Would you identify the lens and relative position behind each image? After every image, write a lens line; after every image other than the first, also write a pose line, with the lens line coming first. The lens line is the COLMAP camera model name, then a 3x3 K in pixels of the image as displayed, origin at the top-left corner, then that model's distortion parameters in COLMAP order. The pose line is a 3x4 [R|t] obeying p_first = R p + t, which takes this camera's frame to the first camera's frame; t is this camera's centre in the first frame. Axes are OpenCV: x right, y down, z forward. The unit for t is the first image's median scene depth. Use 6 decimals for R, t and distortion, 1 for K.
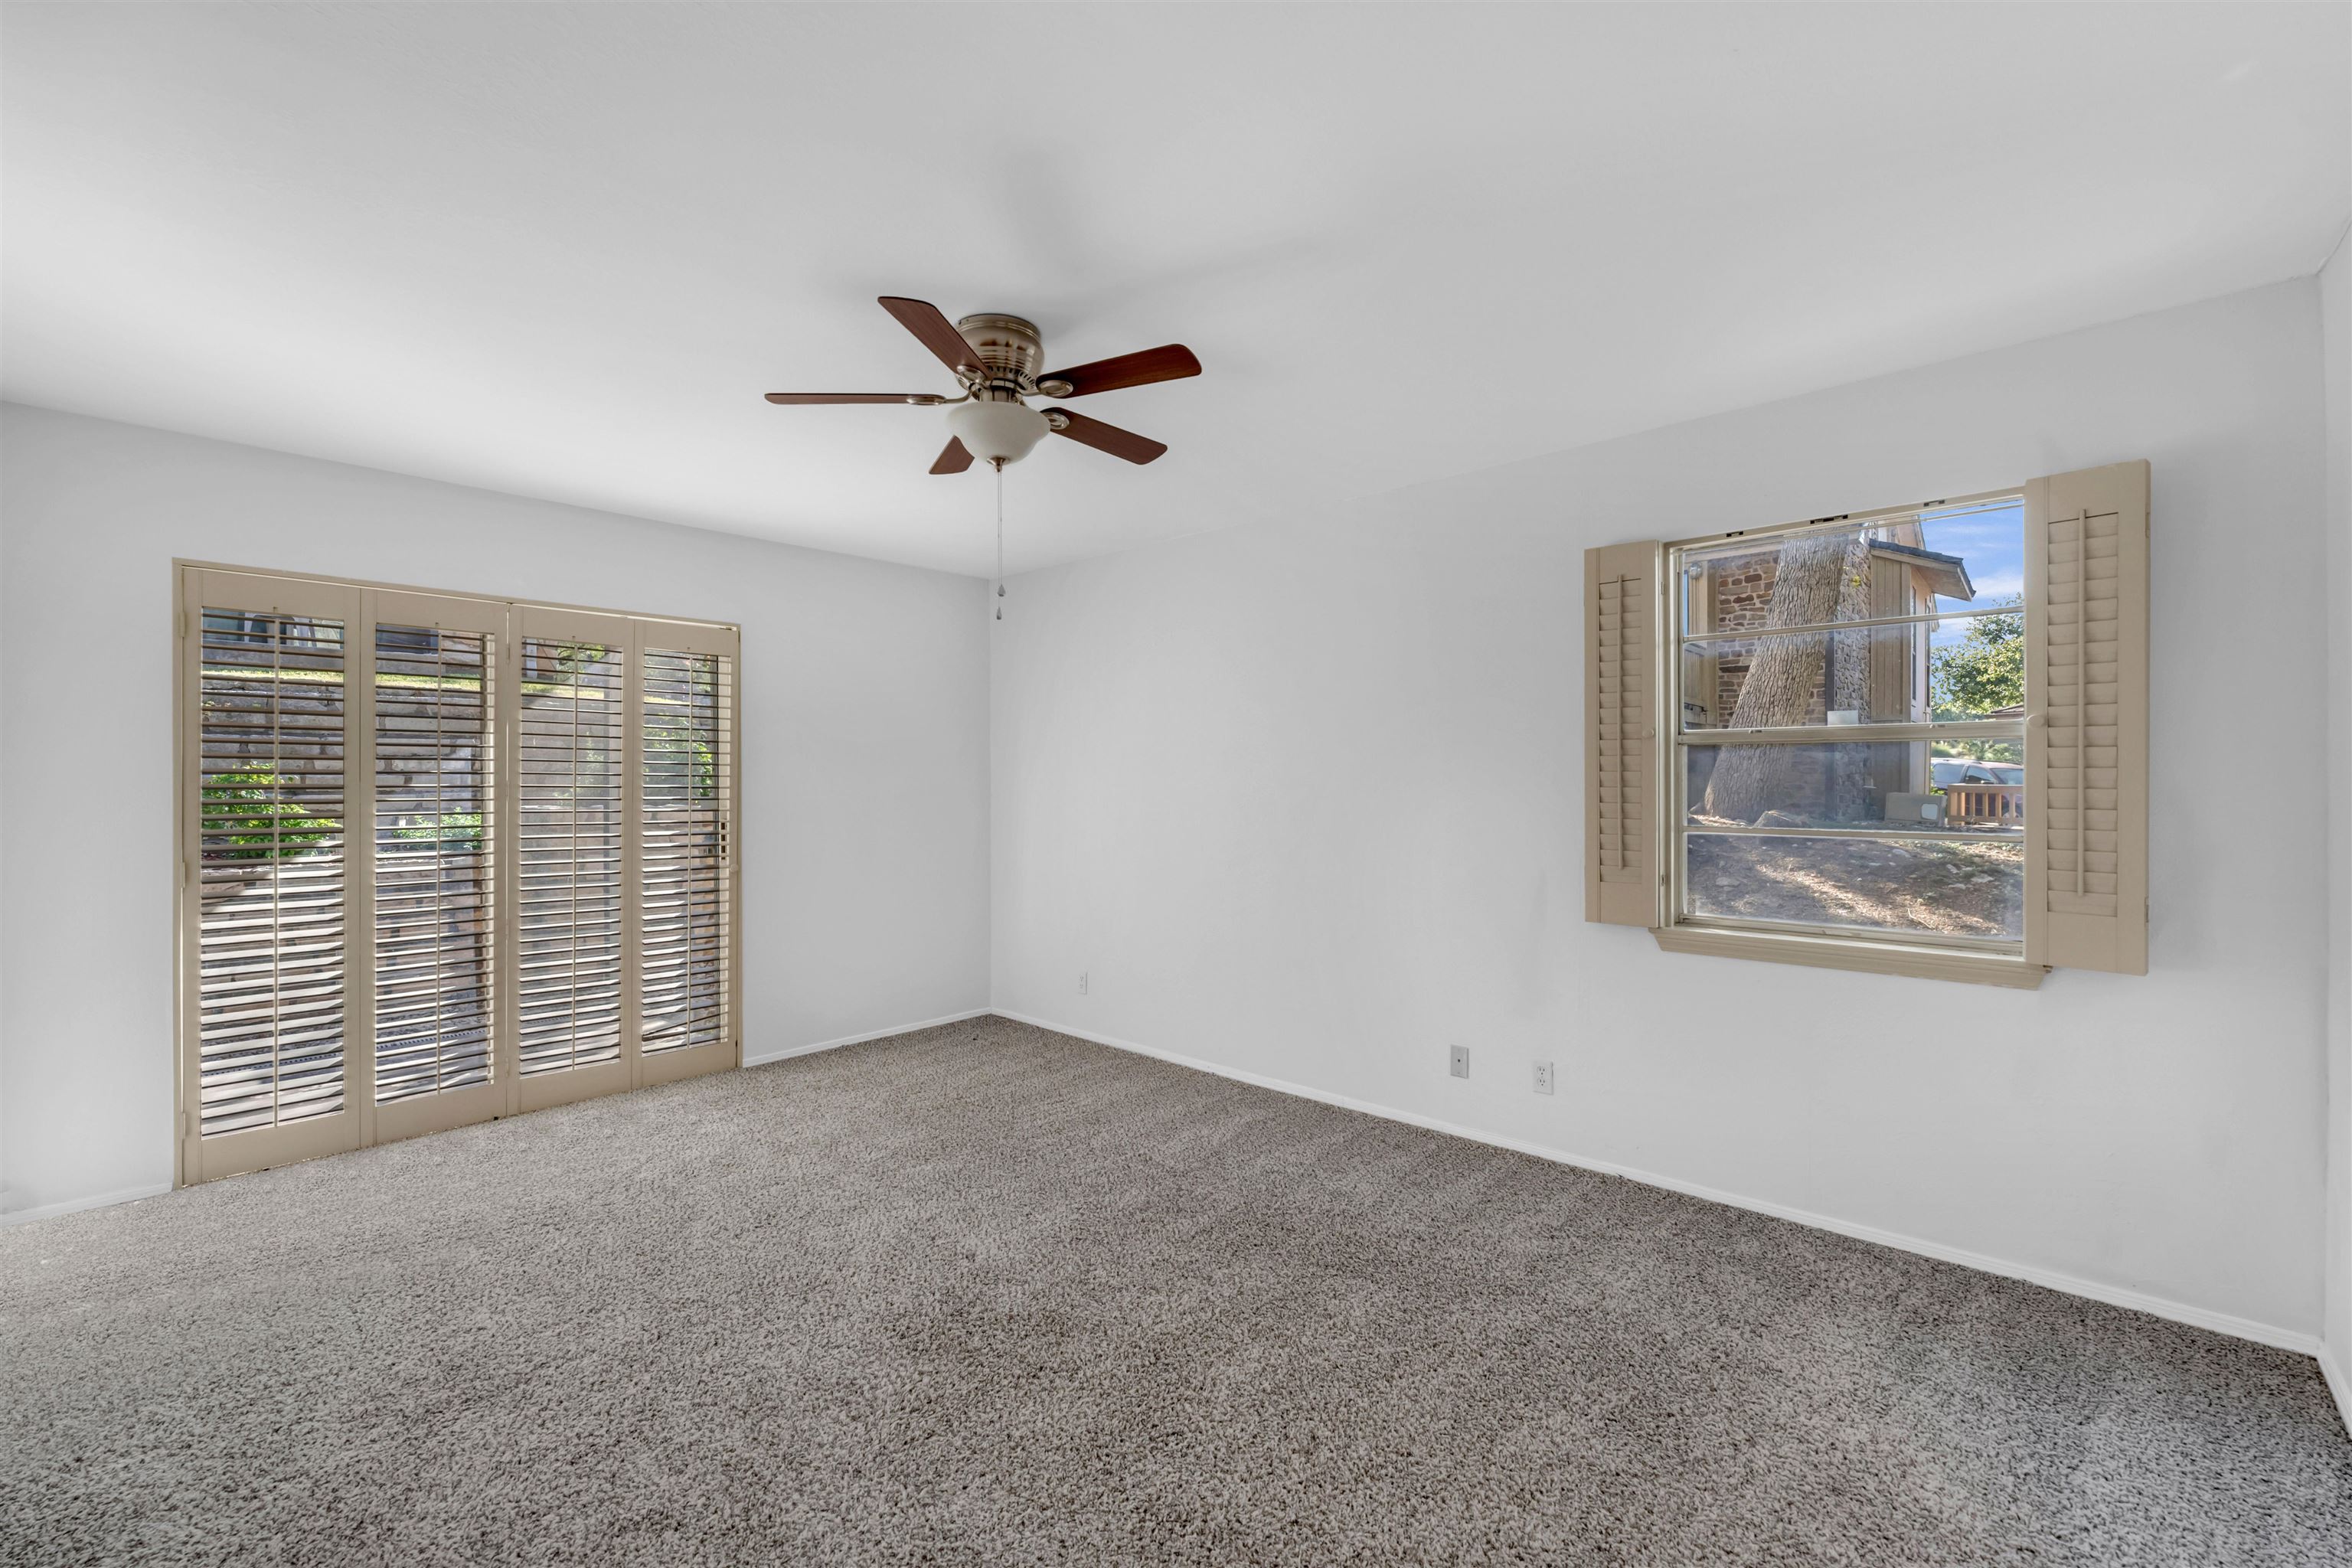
lens RADIAL K [[959.0, 0, 1167.5], [0, 959.0, 790.1], [0, 0, 1]] dist [0.000452, 0.000264]
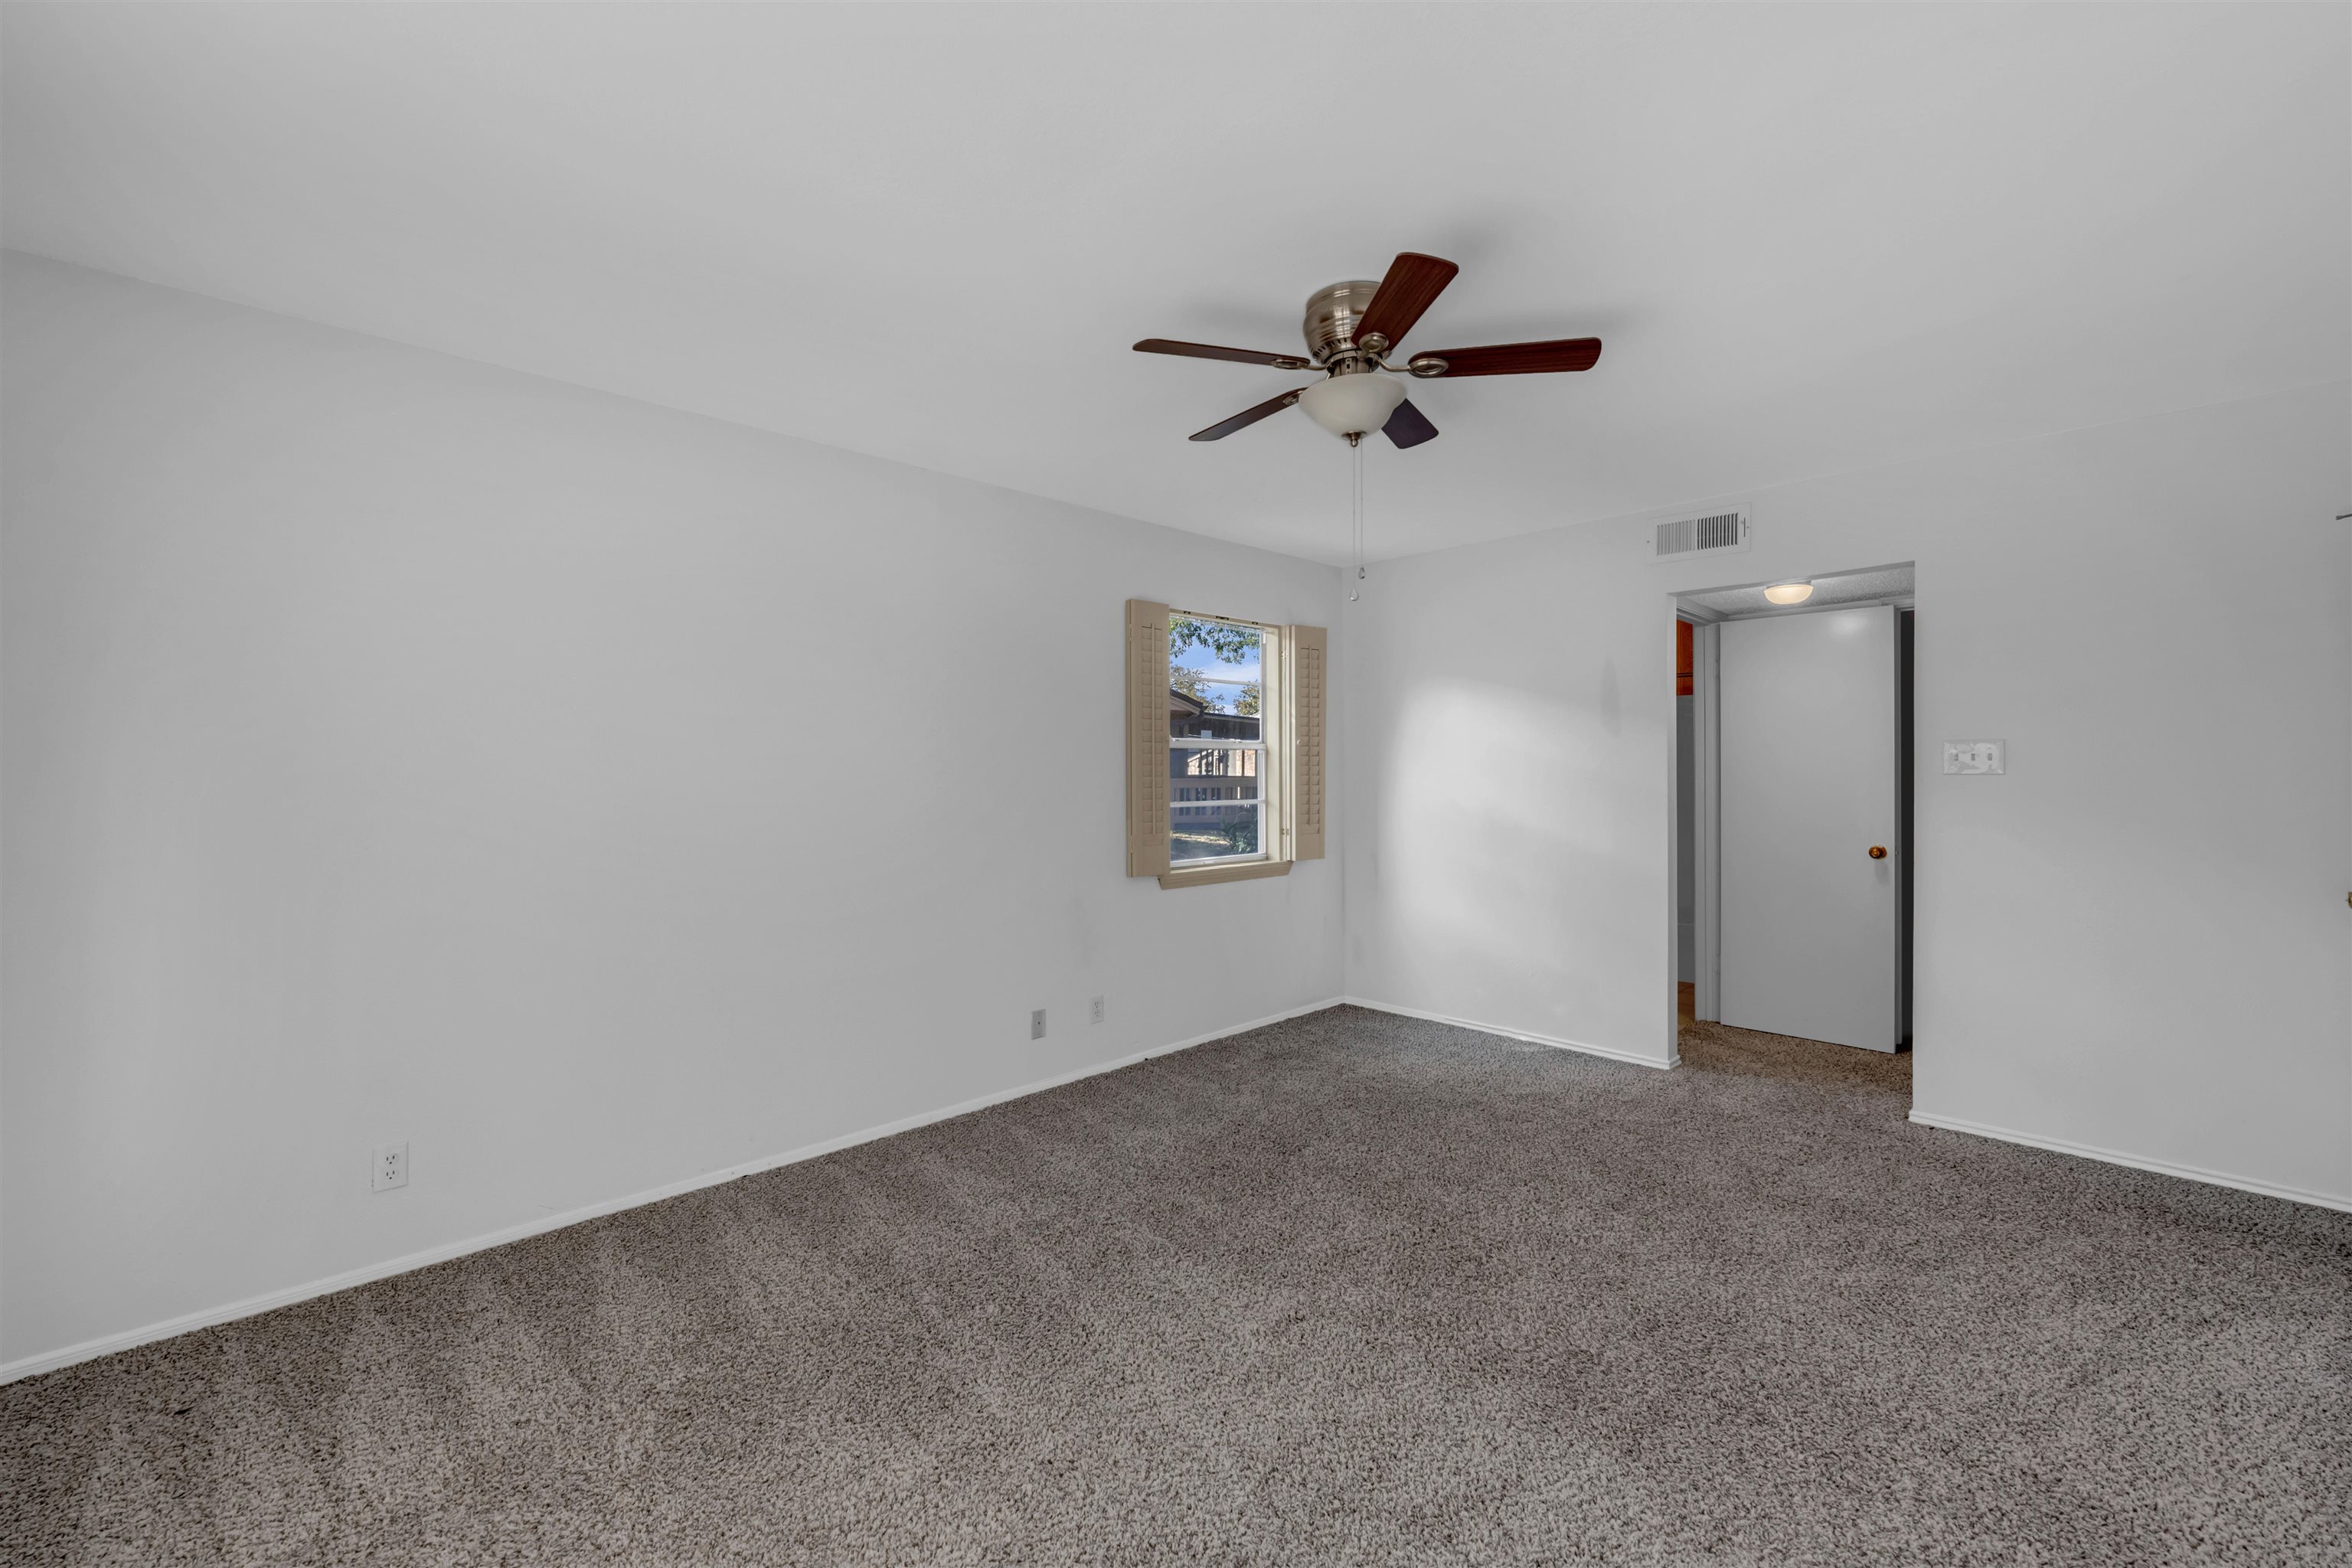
lens RADIAL K [[959.0, 0, 1177.4], [0, 959.0, 787.3], [0, 0, 1]] dist [0.000452, 0.000264]
pose [[0.052406, -0.012762, 0.998544, -0.833981], [0.005875, 0.999905, 0.012471, -0.001448], [-0.998609, 0.005213, 0.052476, 0.830189]]
